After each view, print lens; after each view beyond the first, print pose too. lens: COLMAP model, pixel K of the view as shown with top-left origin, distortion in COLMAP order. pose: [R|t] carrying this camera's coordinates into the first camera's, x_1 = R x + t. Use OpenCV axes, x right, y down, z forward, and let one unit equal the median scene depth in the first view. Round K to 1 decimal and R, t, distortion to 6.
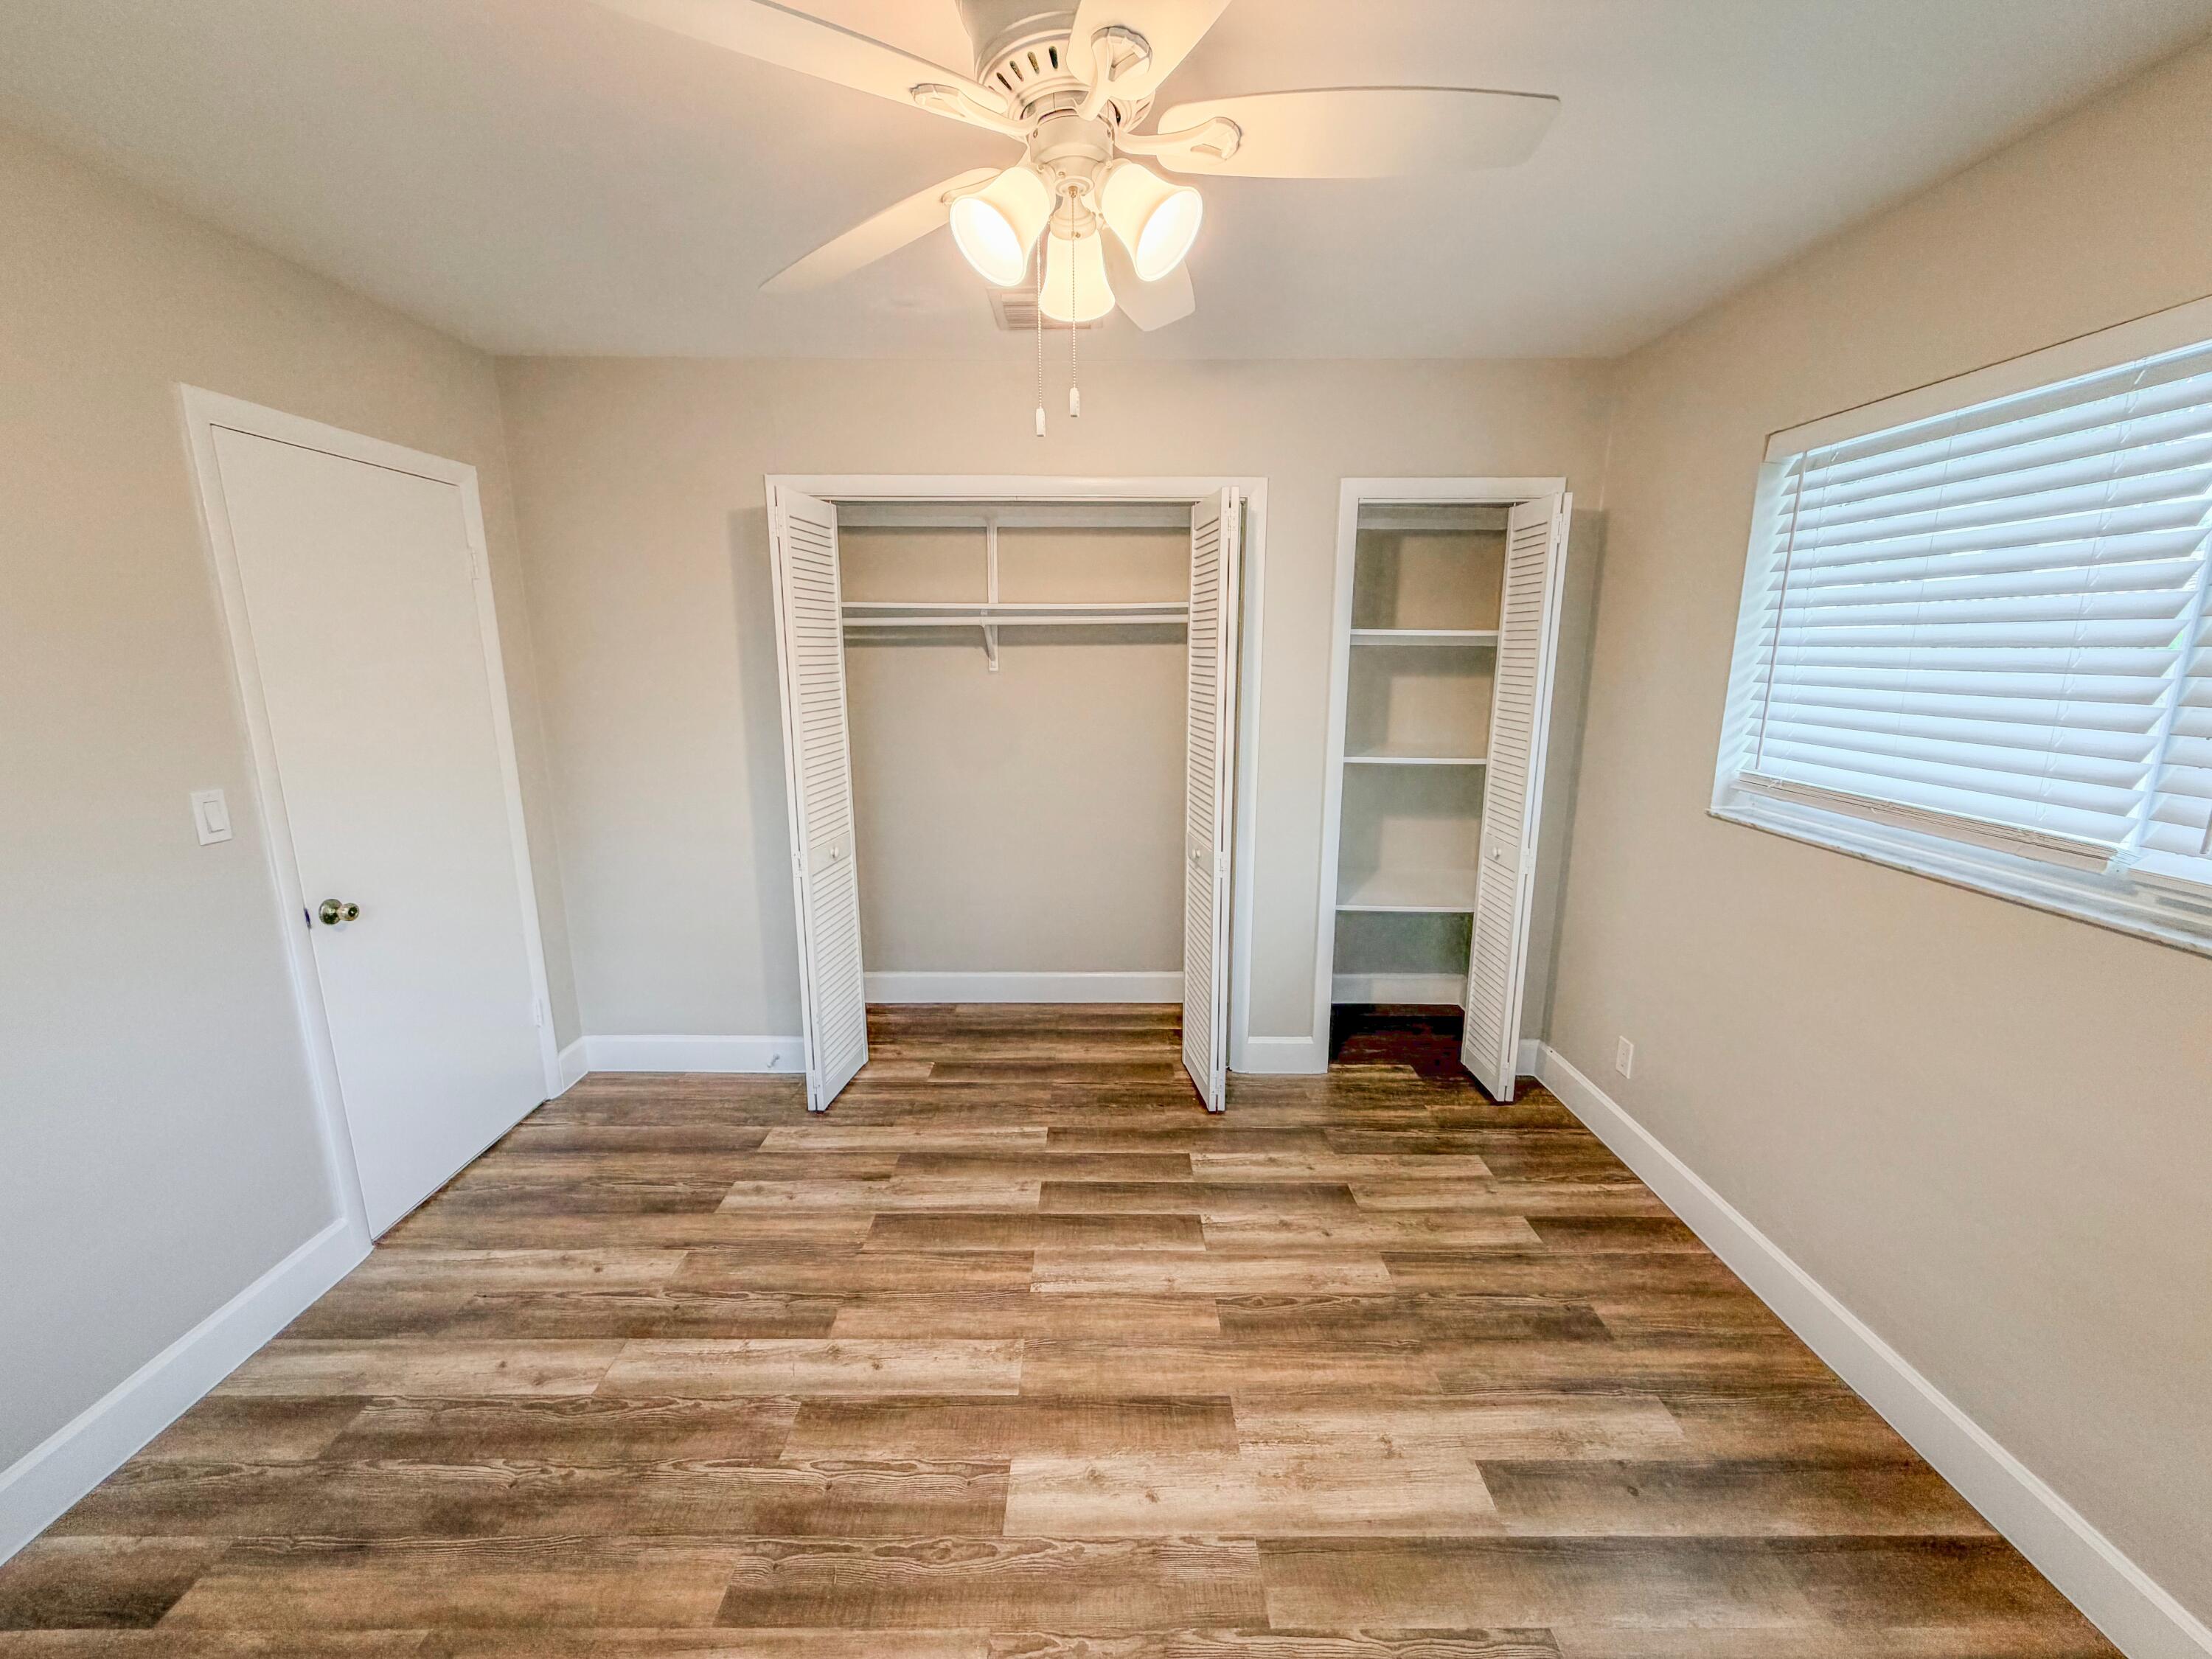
lens RADIAL K [[884.3, 0, 1109.4], [0, 884.3, 829.6], [0, 0, 1]] dist [0.001595, 0.000090]
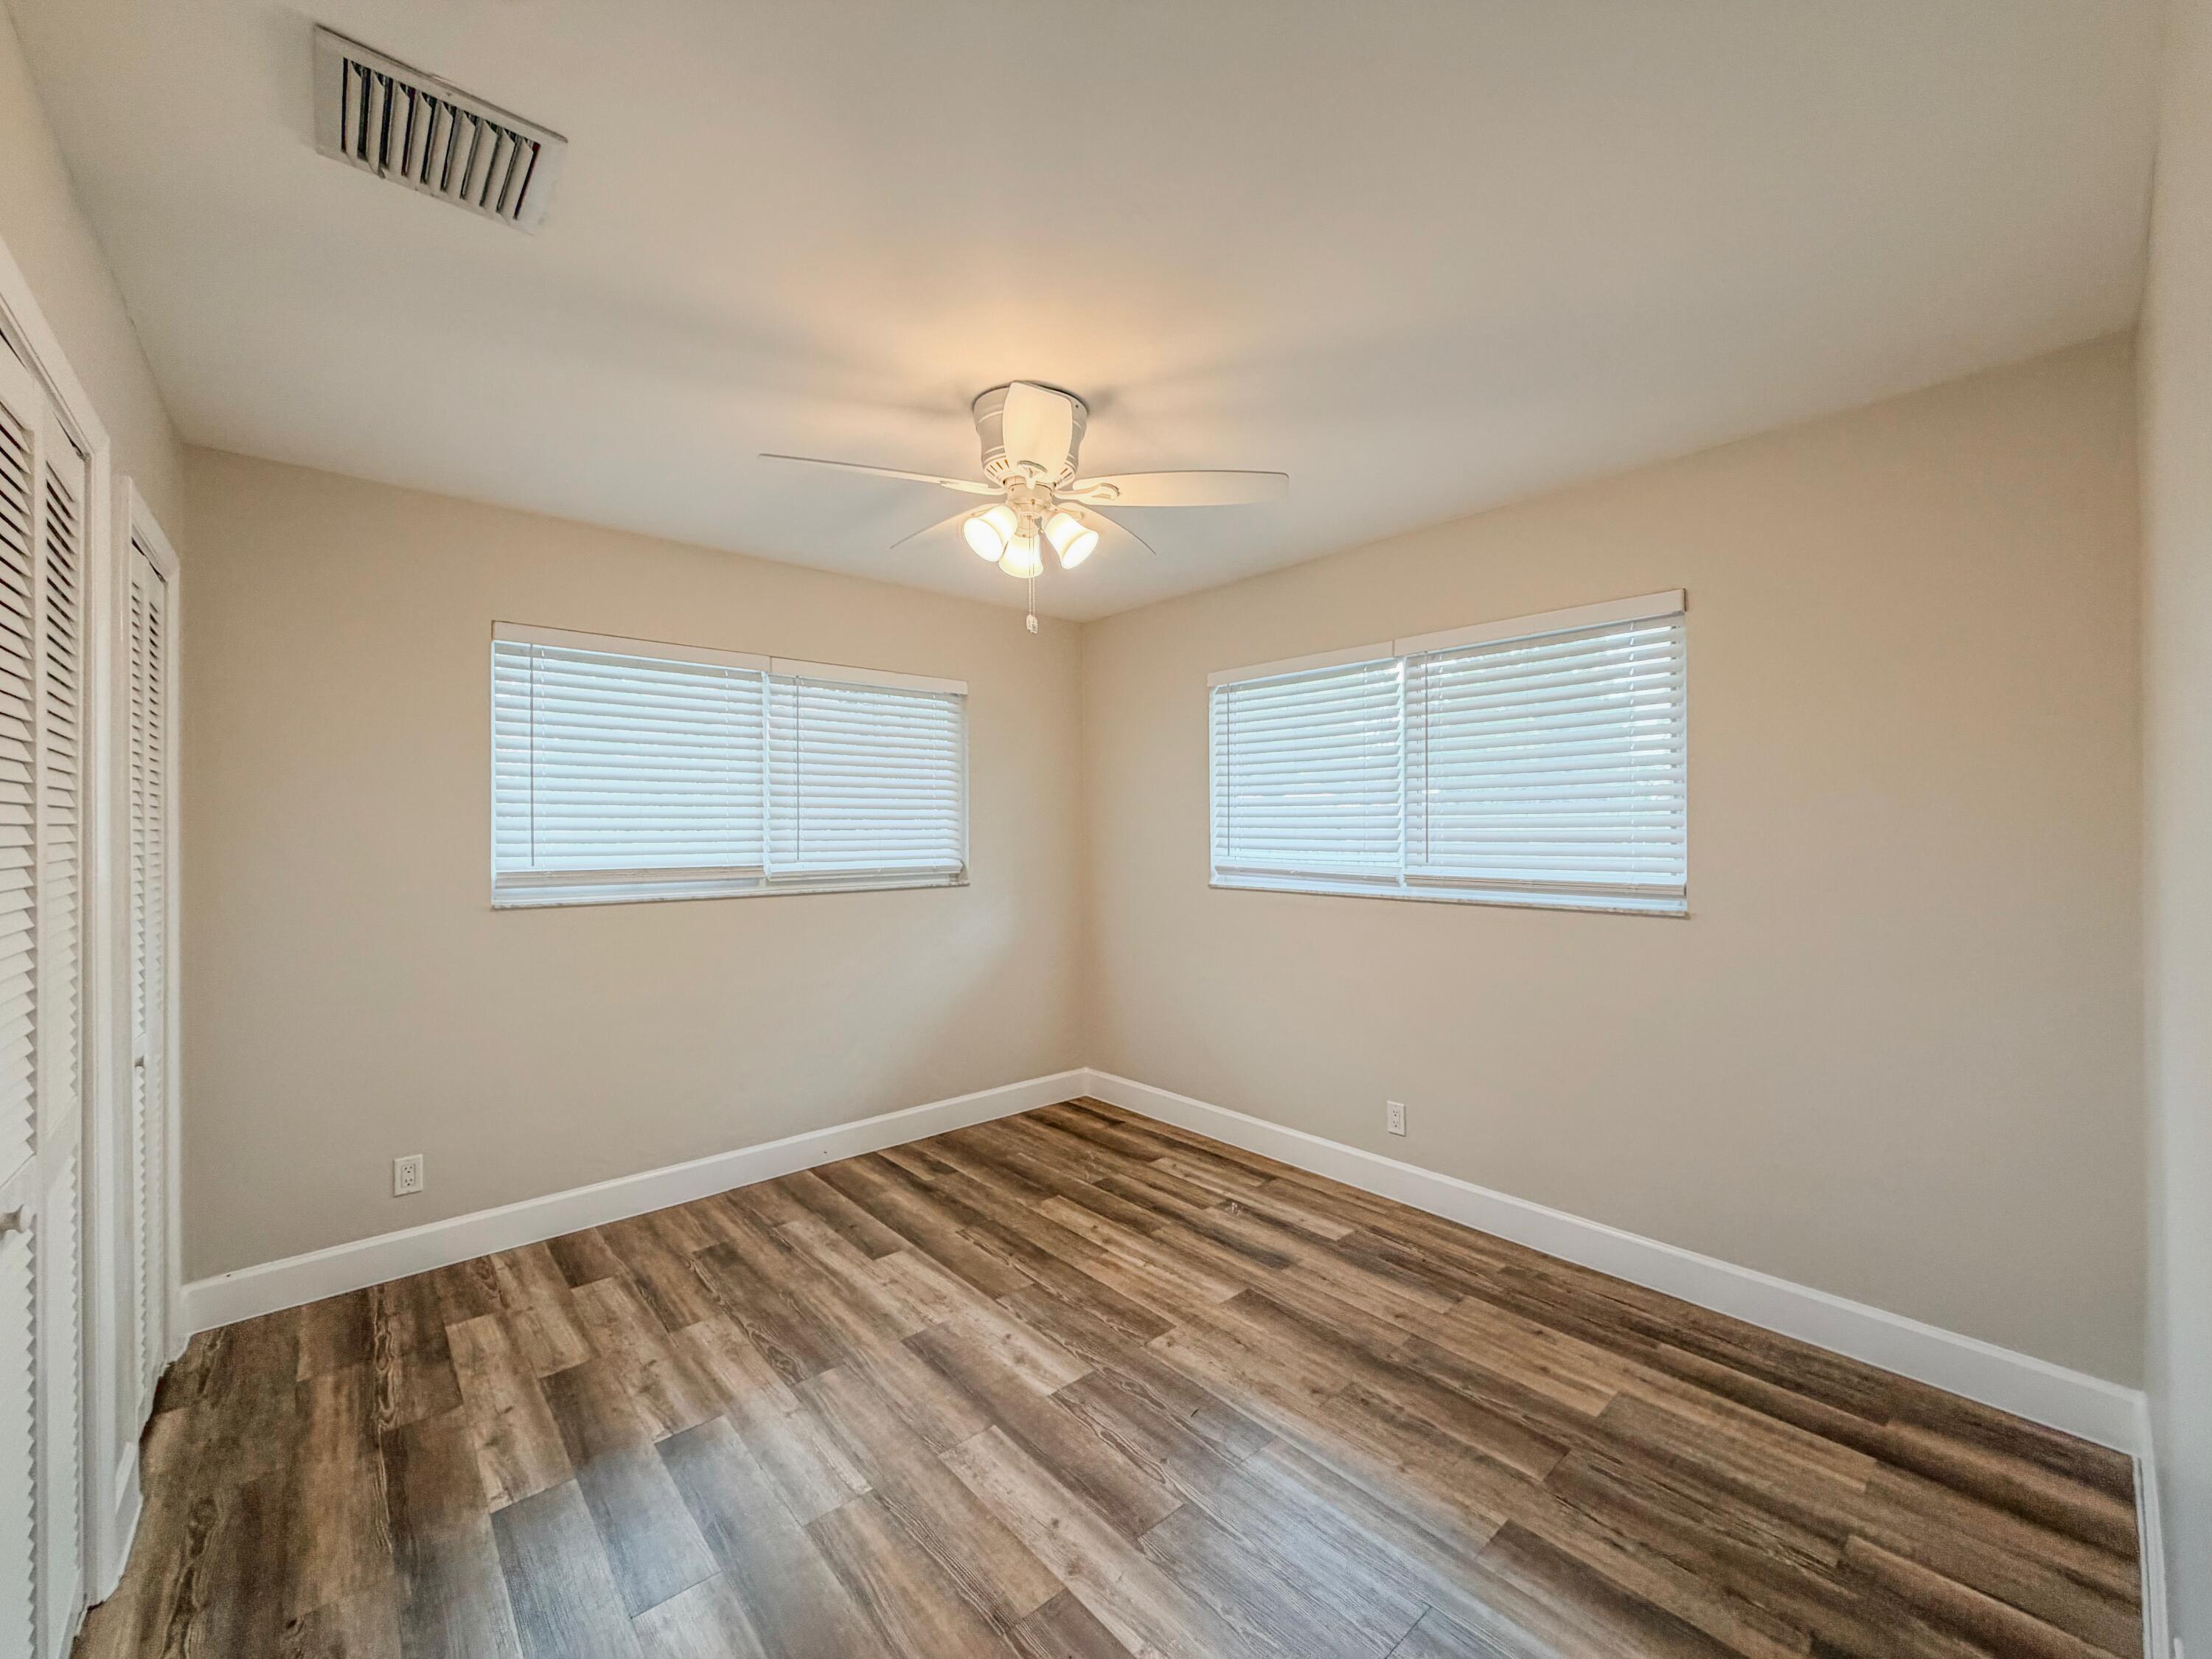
lens RADIAL K [[884.3, 0, 1107.0], [0, 884.3, 832.0], [0, 0, 1]] dist [0.001595, 0.000090]
pose [[-0.661959, 0.005195, 0.749522, -0.927236], [0.158384, 0.978365, 0.133100, -0.174387], [-0.732615, 0.206819, -0.648461, 1.337921]]
